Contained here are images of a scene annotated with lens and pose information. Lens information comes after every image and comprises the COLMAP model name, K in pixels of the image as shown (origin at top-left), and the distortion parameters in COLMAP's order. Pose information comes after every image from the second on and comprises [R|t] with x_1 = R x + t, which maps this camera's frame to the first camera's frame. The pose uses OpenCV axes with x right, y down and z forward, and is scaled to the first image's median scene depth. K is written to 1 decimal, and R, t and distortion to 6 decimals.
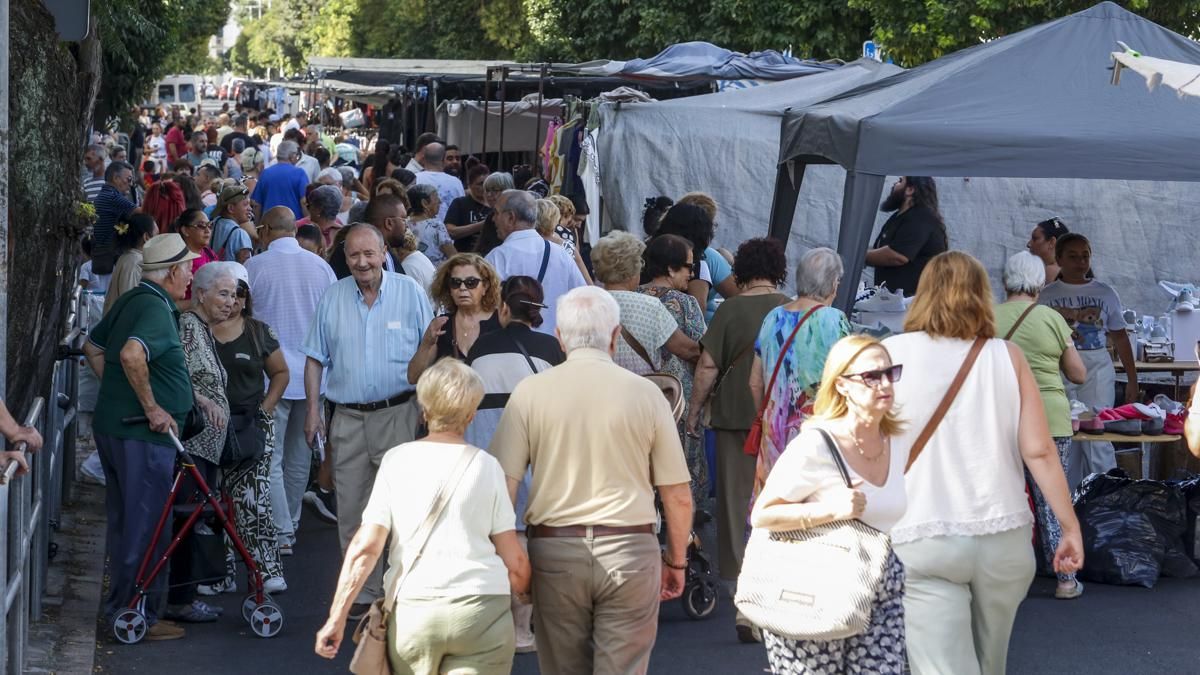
lens RADIAL K [[5286.7, 0, 598.8], [0, 5286.7, 327.9], [0, 0, 1]] dist [0.158322, 0.000000]
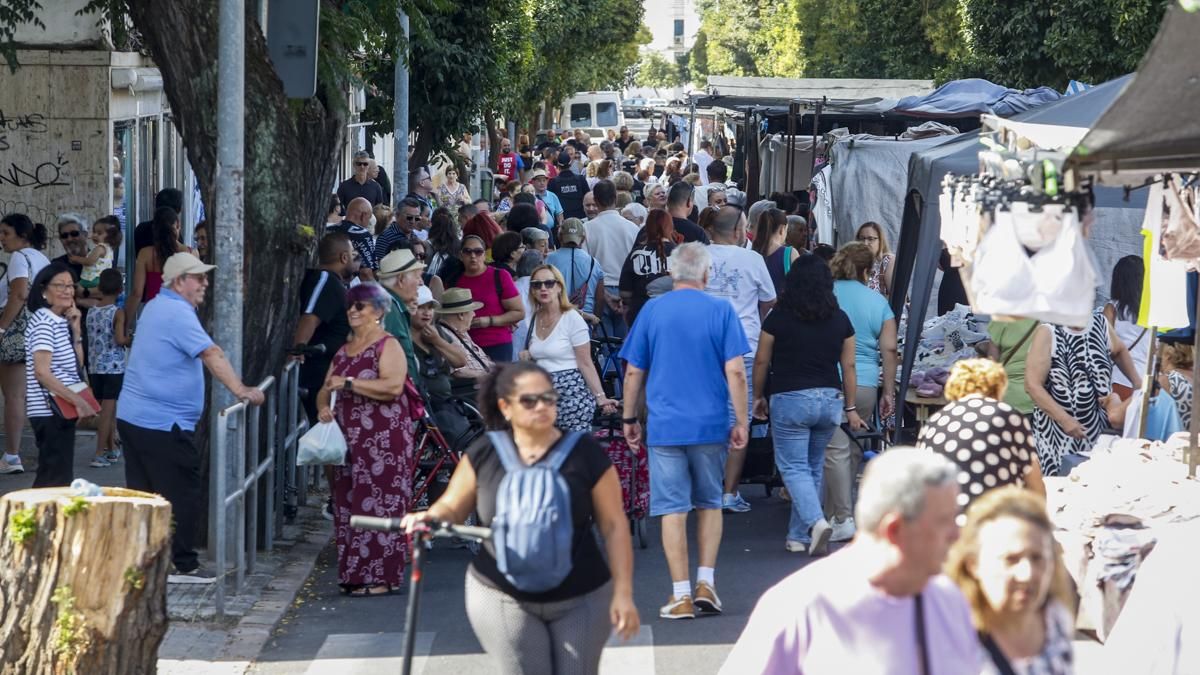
lens RADIAL K [[7784.9, 0, 606.5], [0, 7784.9, 326.5], [0, 0, 1]] dist [1.458022, 0.000000]
pose [[0.996235, 0.001647, -0.086678, 0.048087], [-0.003033, 0.999870, -0.015862, 0.010560], [0.086640, 0.016065, 0.996110, -0.303617]]
